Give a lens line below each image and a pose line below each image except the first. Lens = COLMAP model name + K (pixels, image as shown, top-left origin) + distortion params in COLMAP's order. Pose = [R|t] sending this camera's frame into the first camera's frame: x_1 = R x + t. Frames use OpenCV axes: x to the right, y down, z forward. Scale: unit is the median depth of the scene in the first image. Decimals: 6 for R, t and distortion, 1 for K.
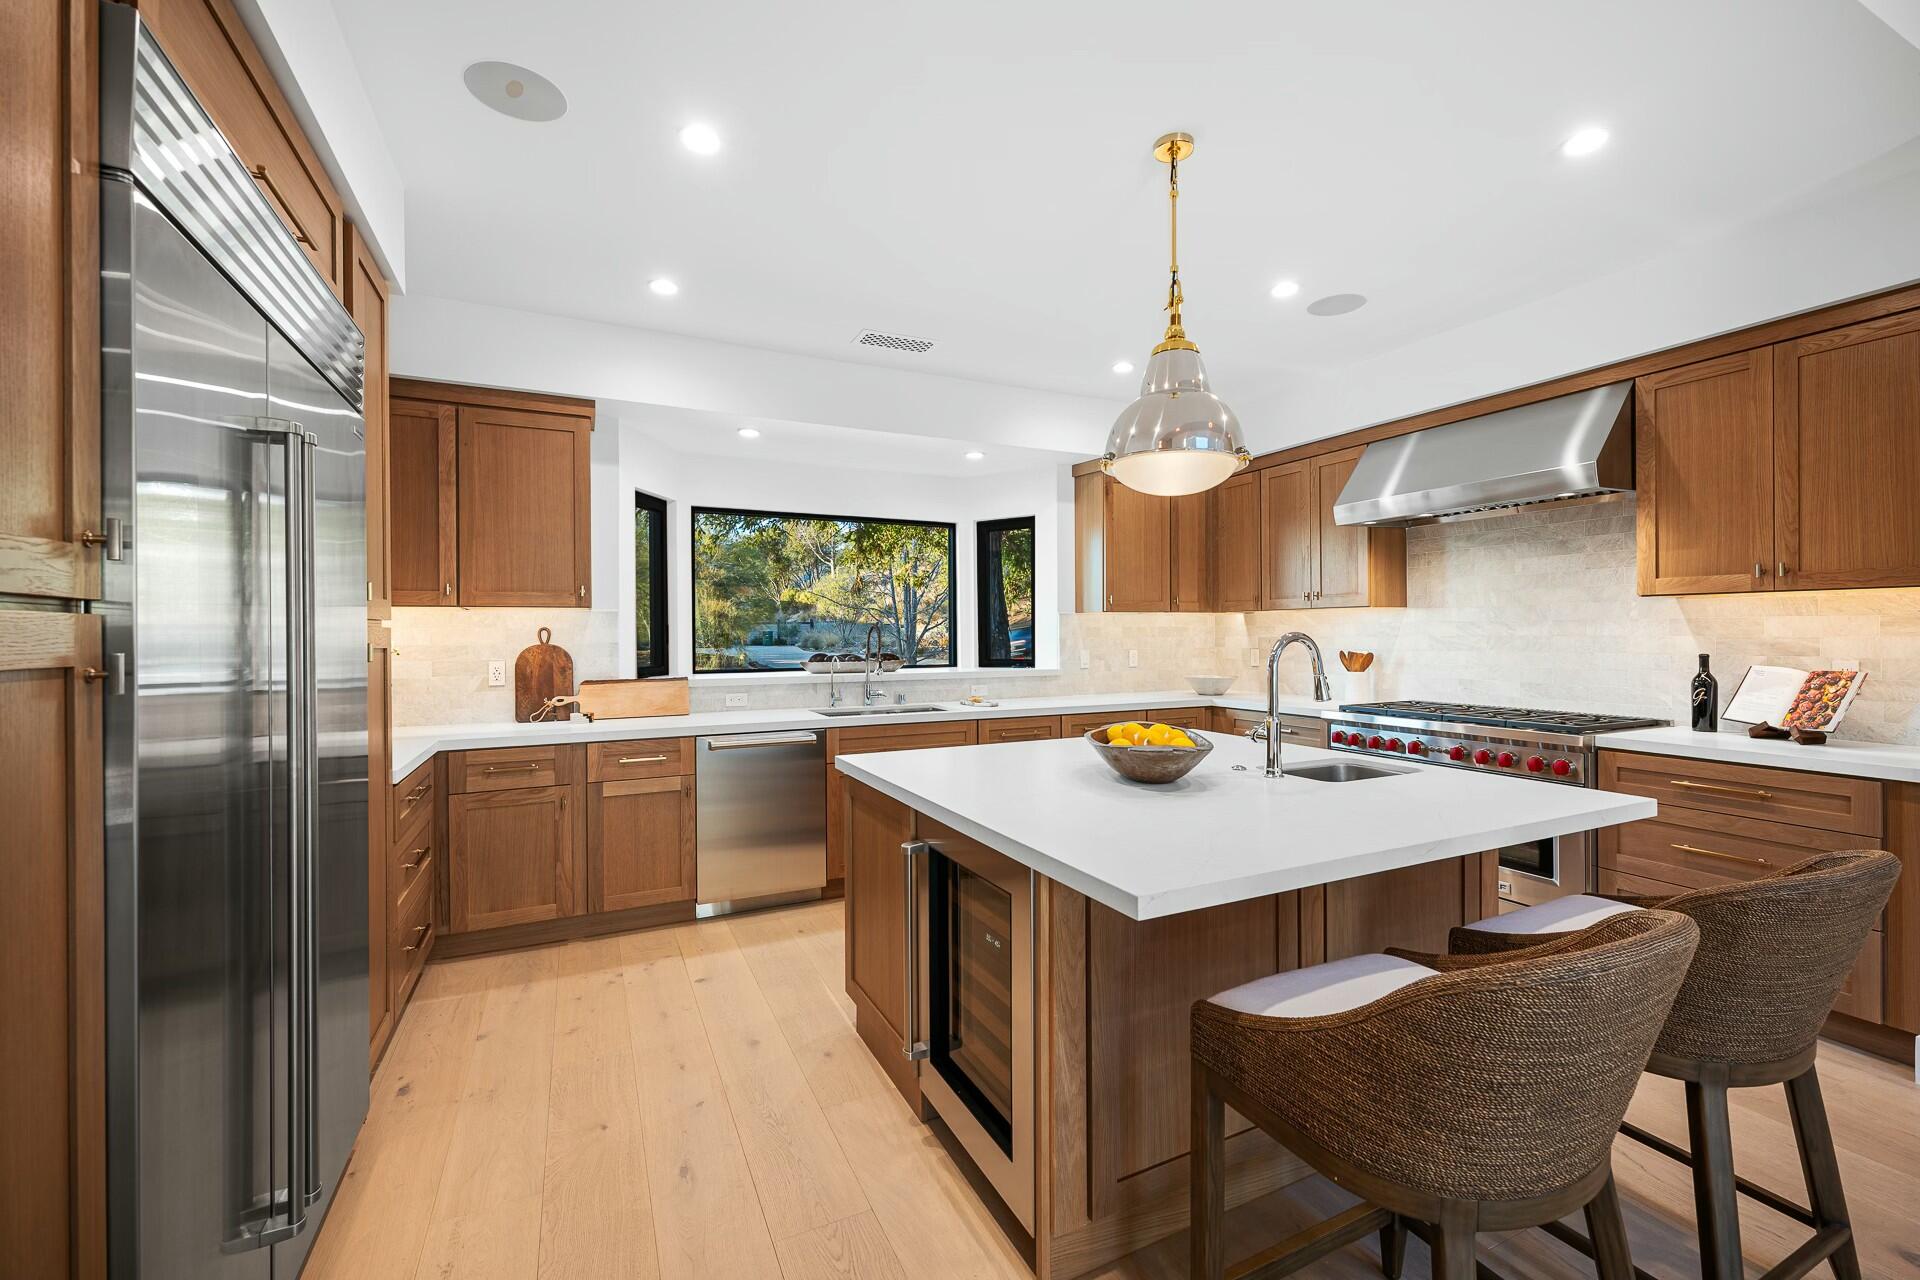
lens RADIAL K [[805.3, 0, 963.8], [0, 805.3, 631.0], [0, 0, 1]] dist [0.000778, -0.000057]
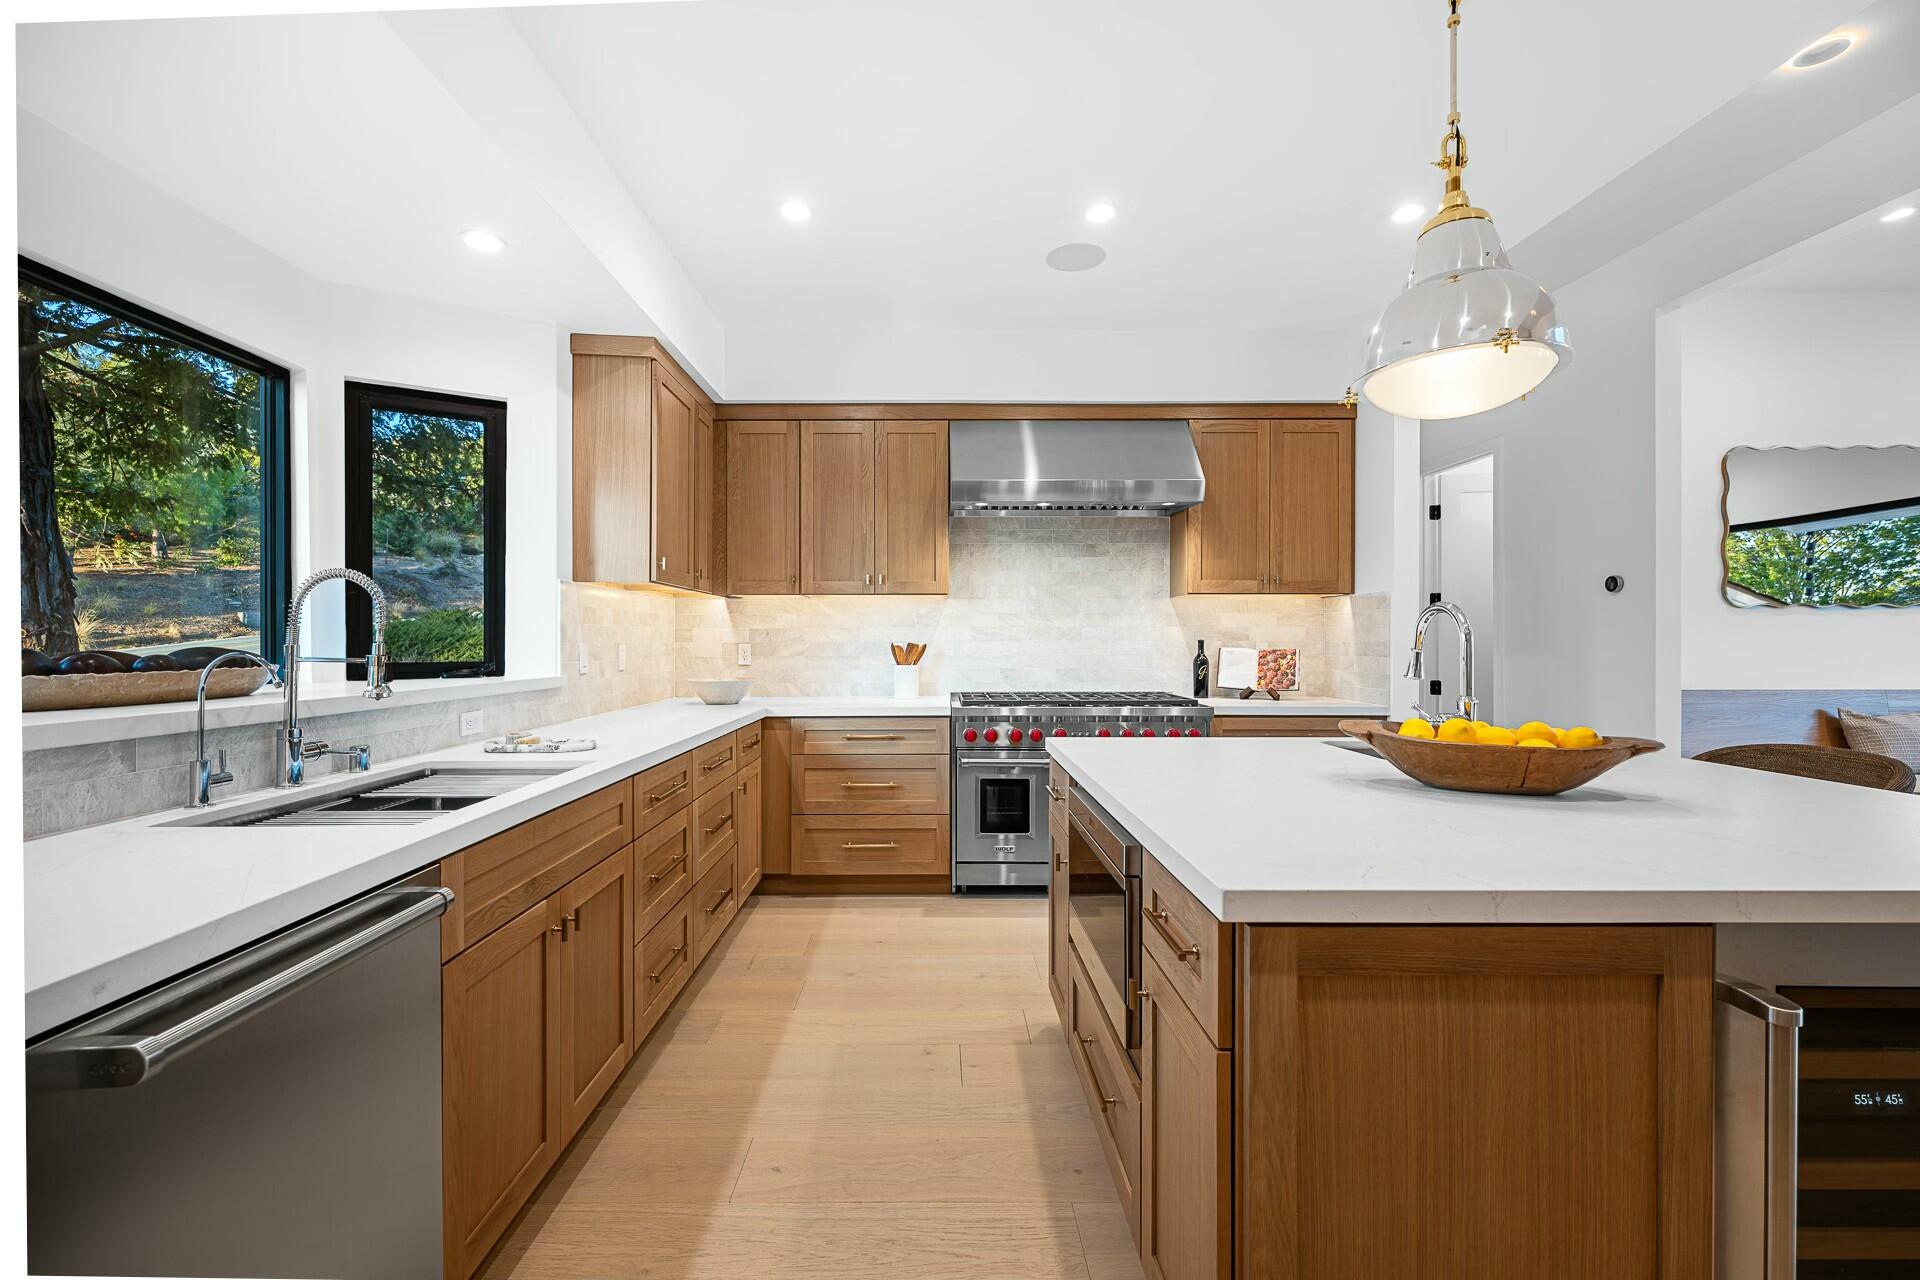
lens RADIAL K [[804.8, 0, 935.3], [0, 804.8, 640.9], [0, 0, 1]] dist [0.001347, 0.000127]
pose [[0.432650, 0.005406, 0.901546, -0.381341], [-0.003809, 0.999984, -0.004168, 0.030514], [-0.901554, -0.001631, 0.432664, 0.666559]]
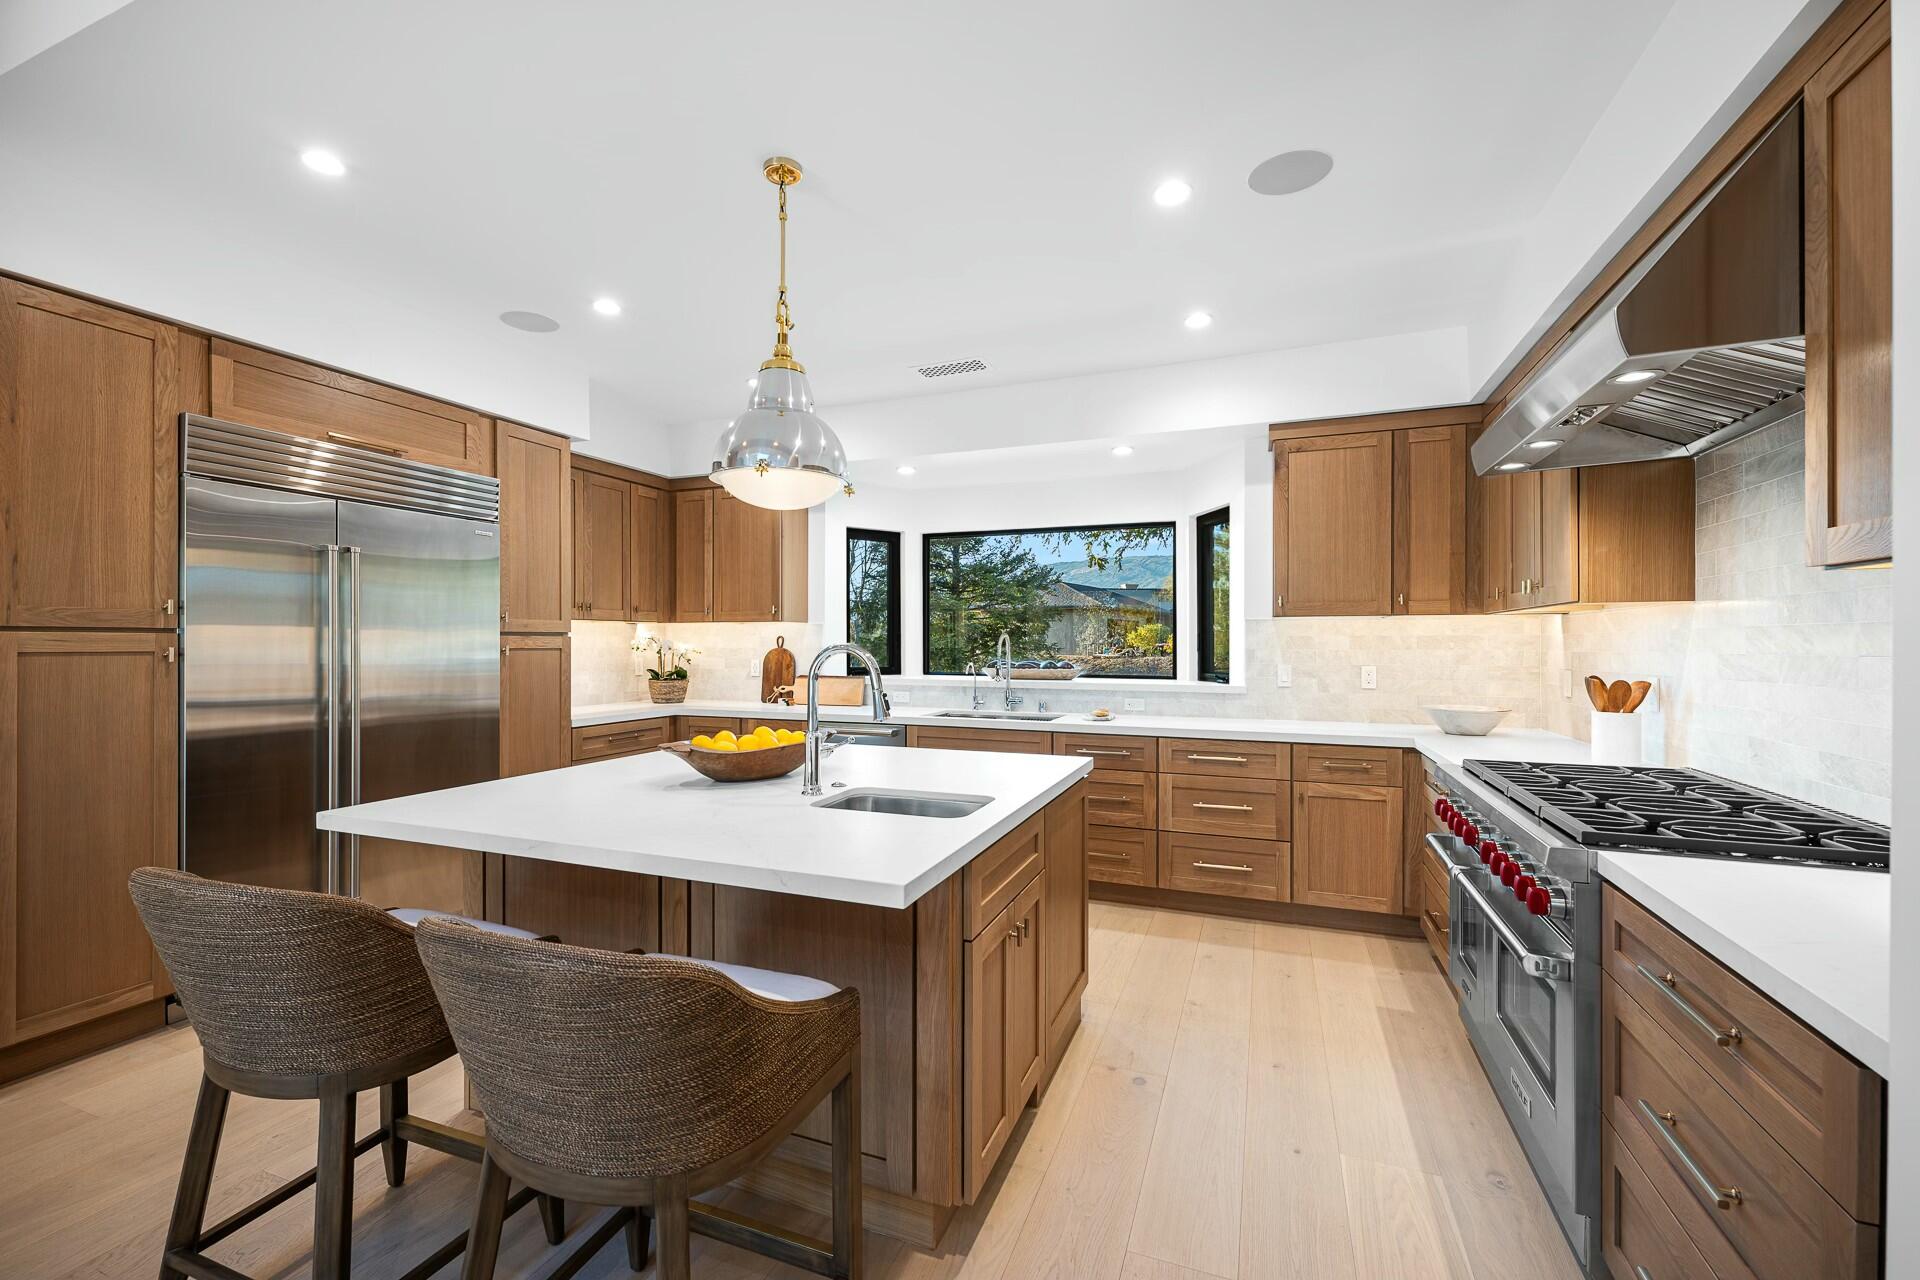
lens RADIAL K [[804.8, 0, 935.3], [0, 804.8, 640.9], [0, 0, 1]] dist [0.001347, 0.000127]
pose [[0.663665, 0.005465, -0.748010, 0.697223], [-0.002901, 0.999985, 0.004732, -0.003282], [0.748025, -0.000970, 0.663670, 0.276890]]
